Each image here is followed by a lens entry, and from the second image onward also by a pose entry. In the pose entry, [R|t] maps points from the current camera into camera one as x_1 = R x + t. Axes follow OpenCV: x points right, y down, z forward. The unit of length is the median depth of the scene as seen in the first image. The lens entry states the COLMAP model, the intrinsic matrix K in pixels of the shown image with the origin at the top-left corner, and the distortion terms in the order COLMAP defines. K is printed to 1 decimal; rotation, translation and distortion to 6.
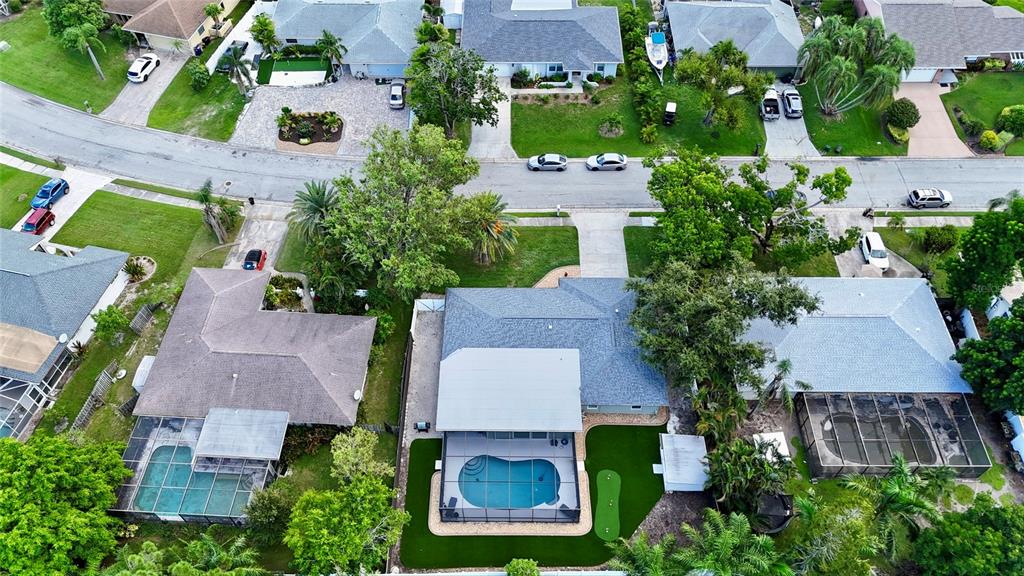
lens RADIAL K [[748.7, 0, 515.0], [0, 748.7, 291.8], [0, 0, 1]] dist [0.084150, -0.089933]
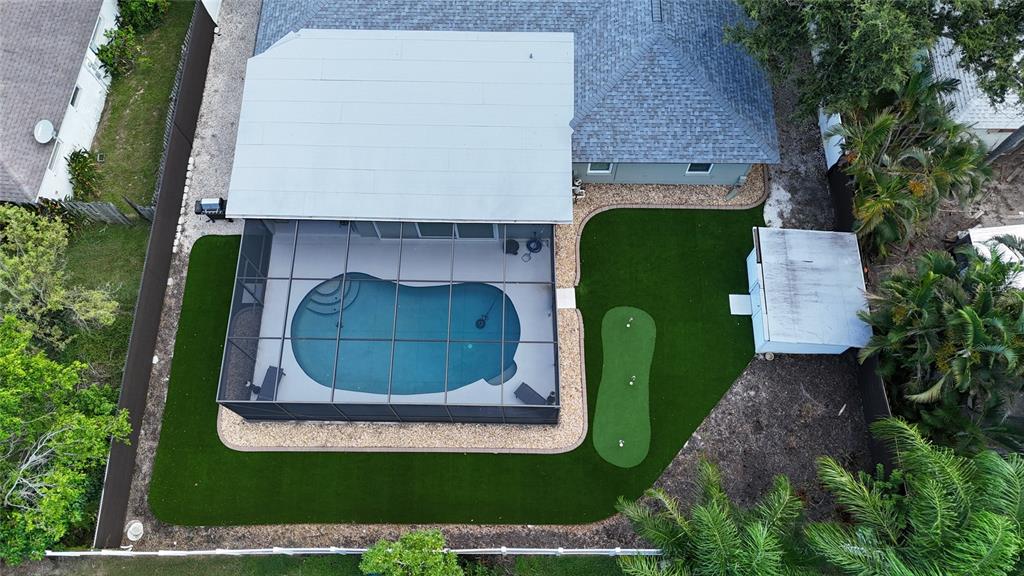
lens RADIAL K [[748.7, 0, 515.0], [0, 748.7, 291.8], [0, 0, 1]] dist [0.084150, -0.089933]
pose [[0.999836, 0.007622, -0.016446, 0.062962], [-0.002882, 0.962595, 0.270930, 0.106582], [0.017896, -0.270838, 0.962459, 0.568669]]
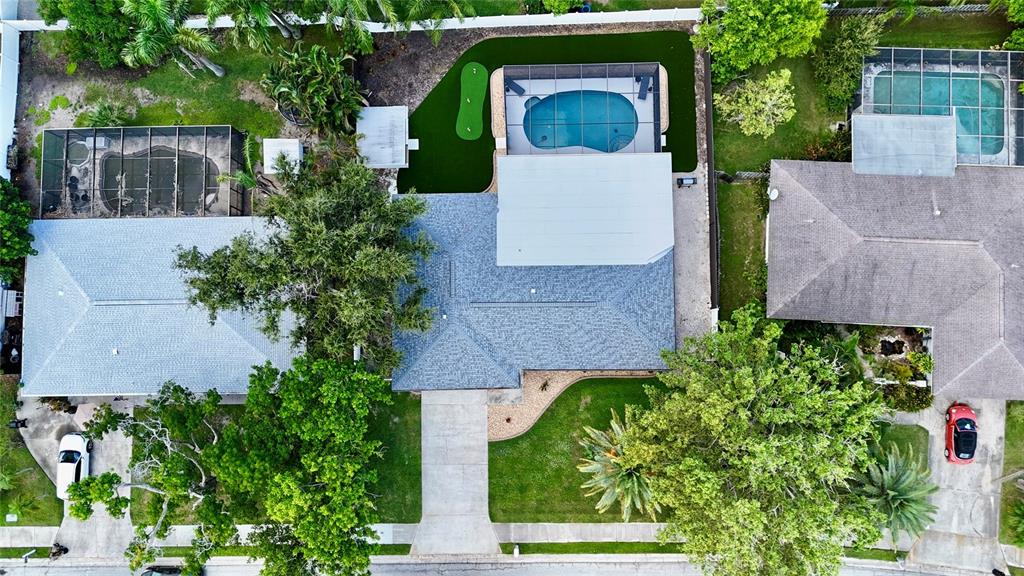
lens RADIAL K [[748.7, 0, 515.0], [0, 748.7, 291.8], [0, 0, 1]] dist [0.084150, -0.089933]
pose [[-0.999394, 0.015369, 0.031225, 0.044401], [0.008827, -0.755937, 0.654585, -0.476030], [0.033665, 0.654464, 0.755343, 0.446940]]
